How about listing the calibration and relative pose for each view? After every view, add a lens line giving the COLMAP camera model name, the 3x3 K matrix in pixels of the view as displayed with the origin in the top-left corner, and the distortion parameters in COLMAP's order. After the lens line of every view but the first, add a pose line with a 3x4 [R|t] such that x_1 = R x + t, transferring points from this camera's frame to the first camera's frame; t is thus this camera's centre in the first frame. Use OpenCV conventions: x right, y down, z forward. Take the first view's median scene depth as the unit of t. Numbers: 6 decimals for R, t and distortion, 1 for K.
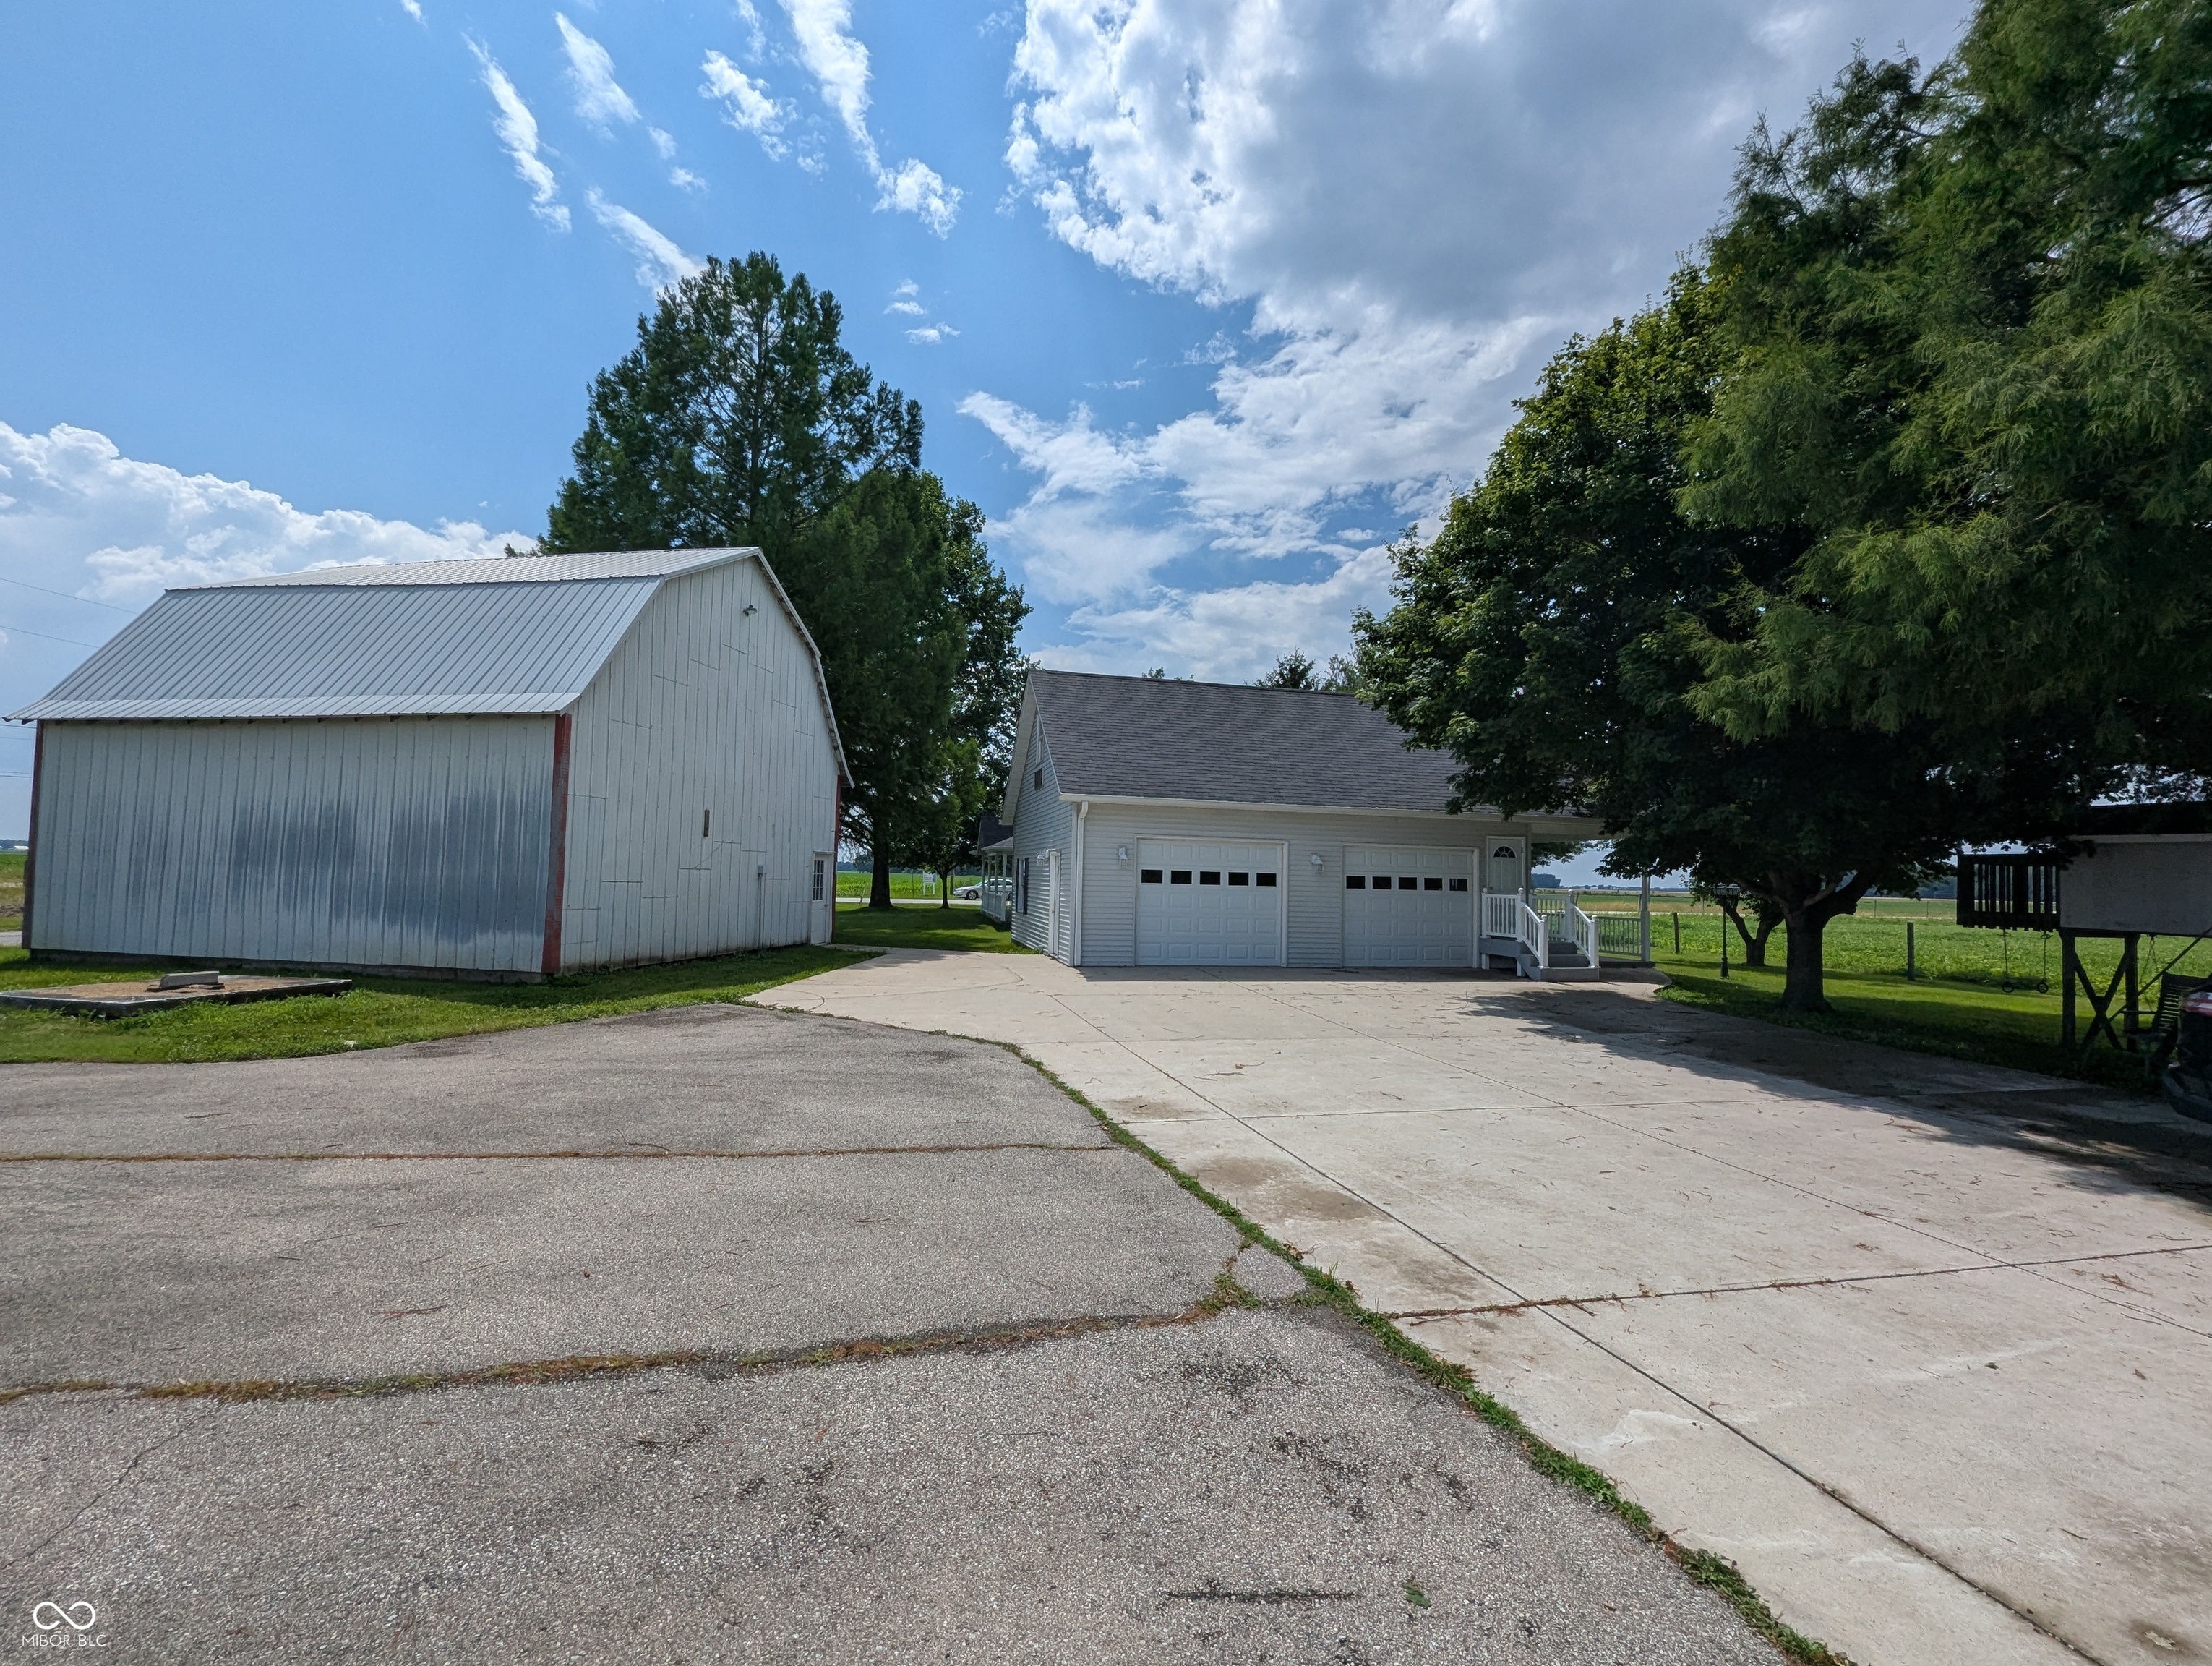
lens RADIAL K [[925.7, 0, 1092.3], [0, 925.7, 831.9], [0, 0, 1]] dist [-0.001464, -0.000141]
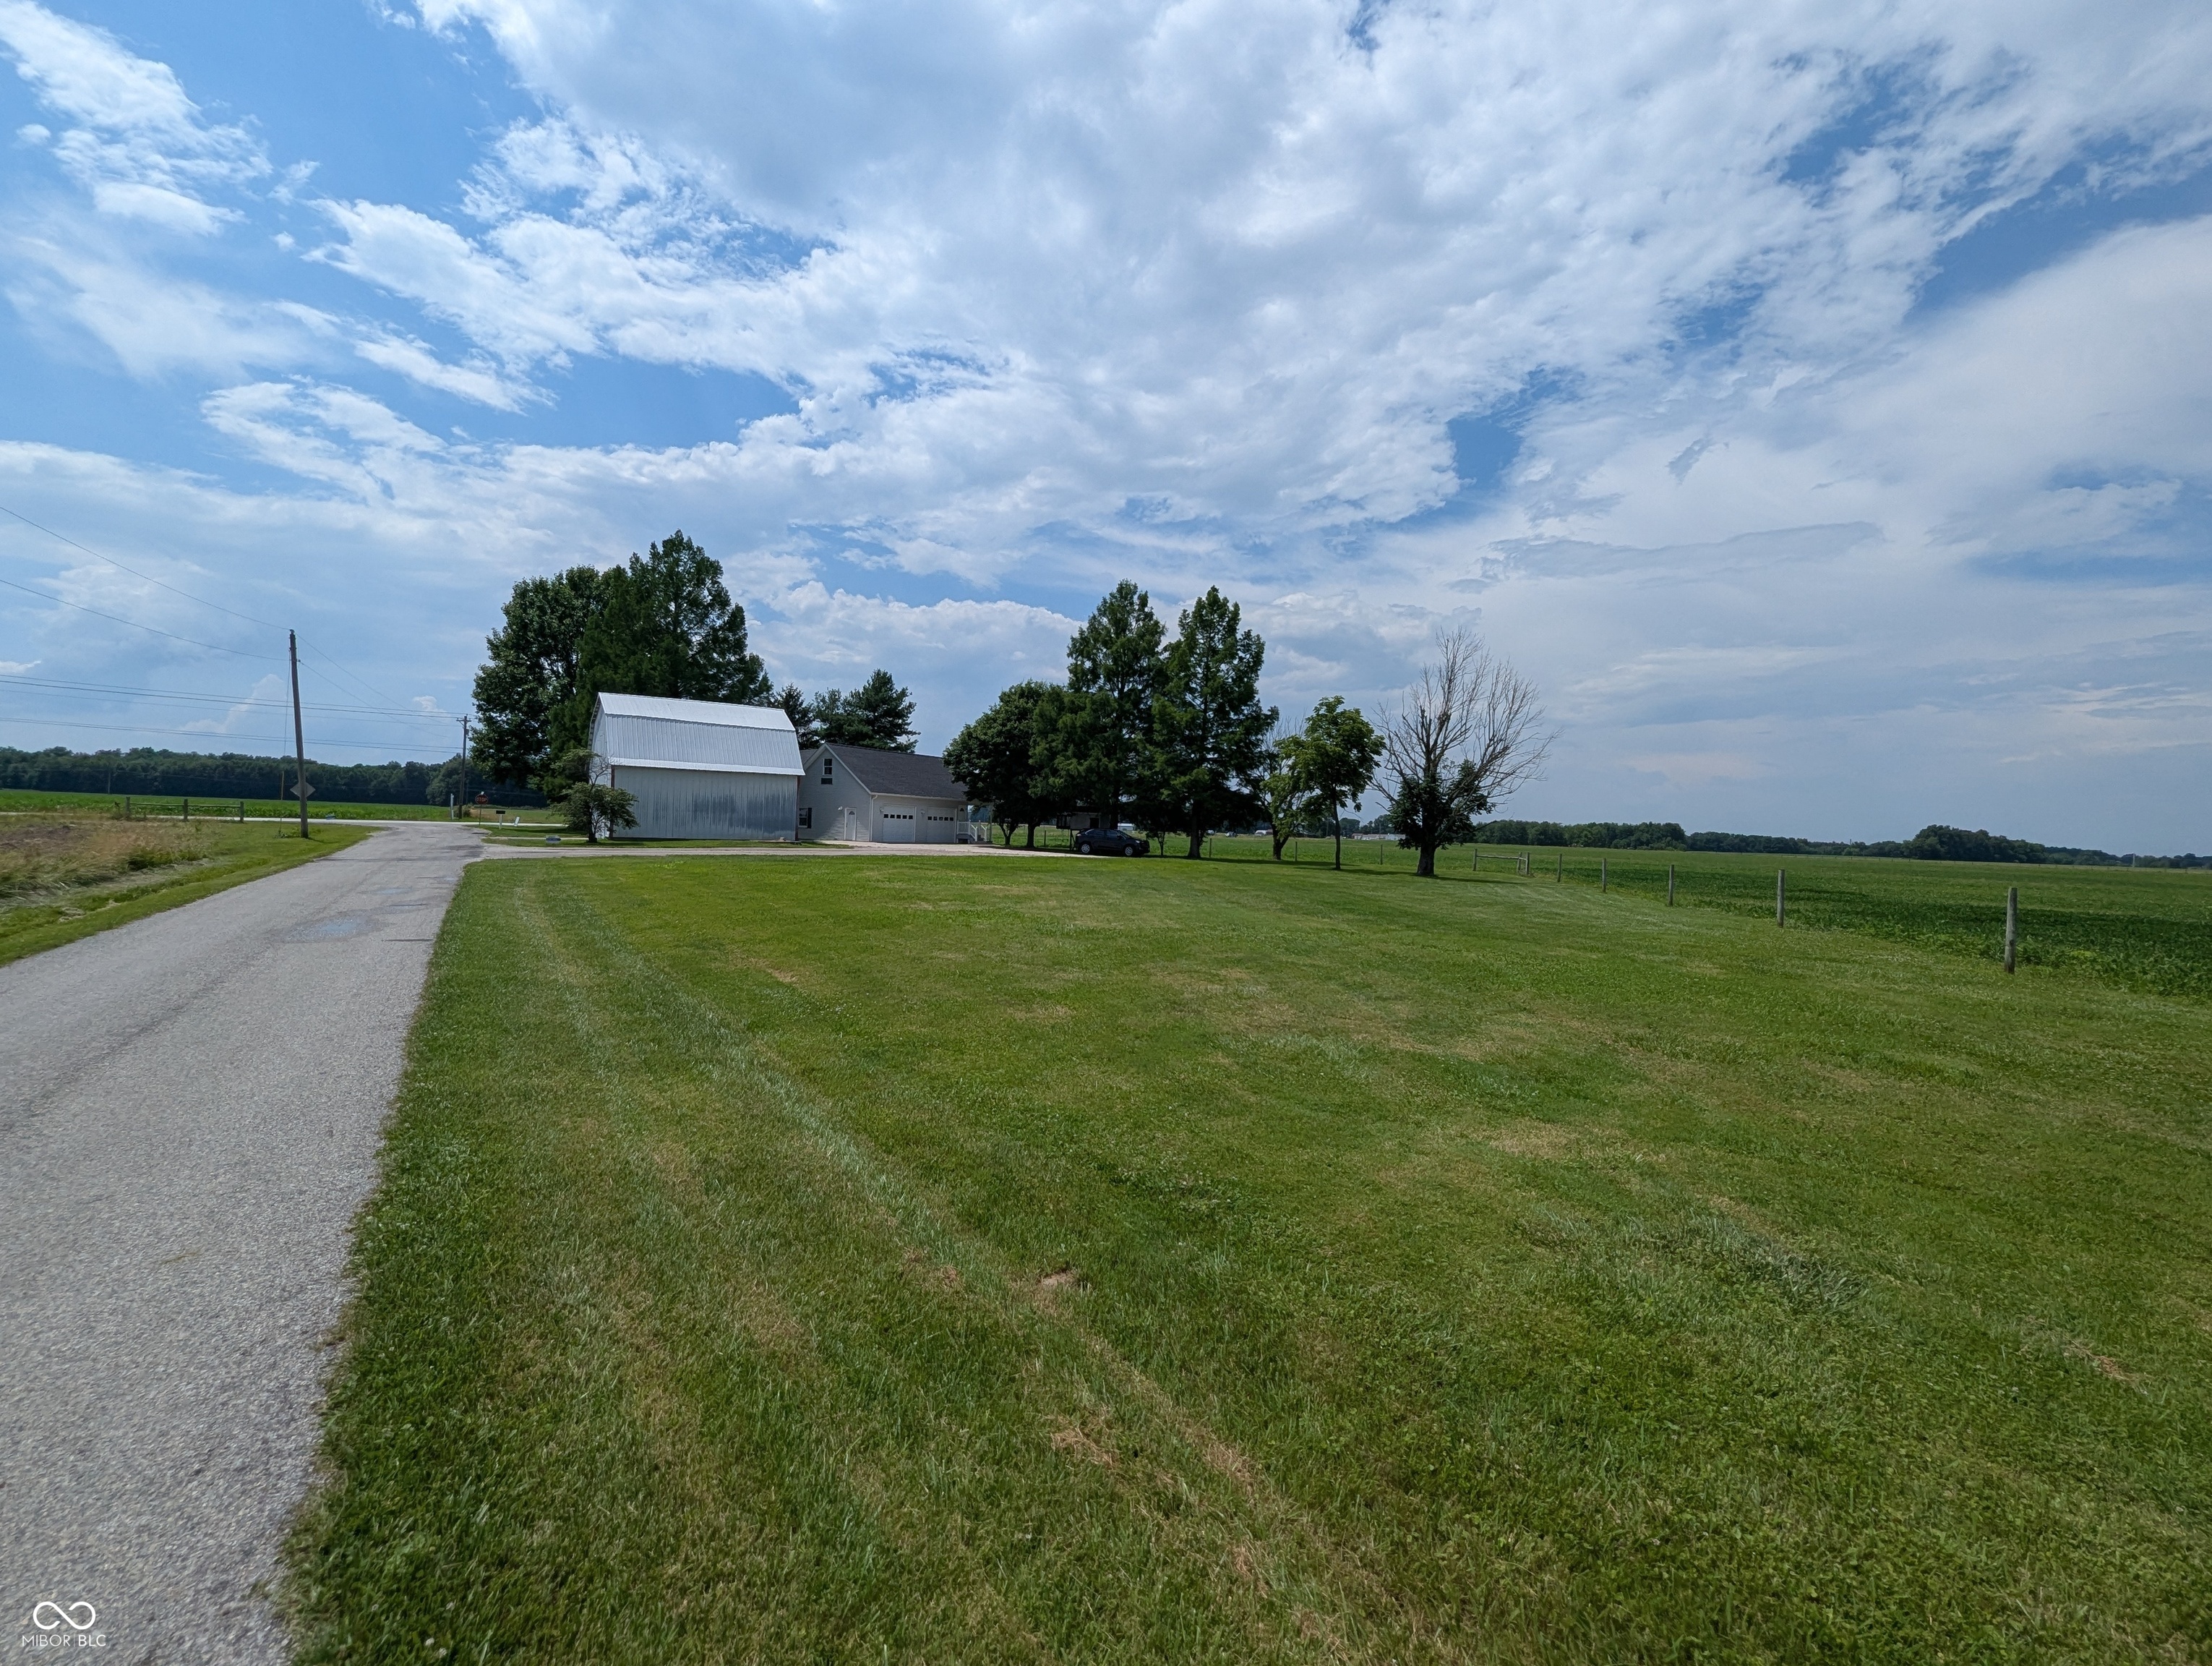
lens RADIAL K [[925.7, 0, 1092.3], [0, 925.7, 831.9], [0, 0, 1]] dist [-0.001464, -0.000141]
pose [[0.736289, -0.000110, 0.676667, -1.780879], [-0.055490, 0.996622, 0.060541, -0.150313], [-0.674388, -0.082124, 0.733796, -2.121568]]
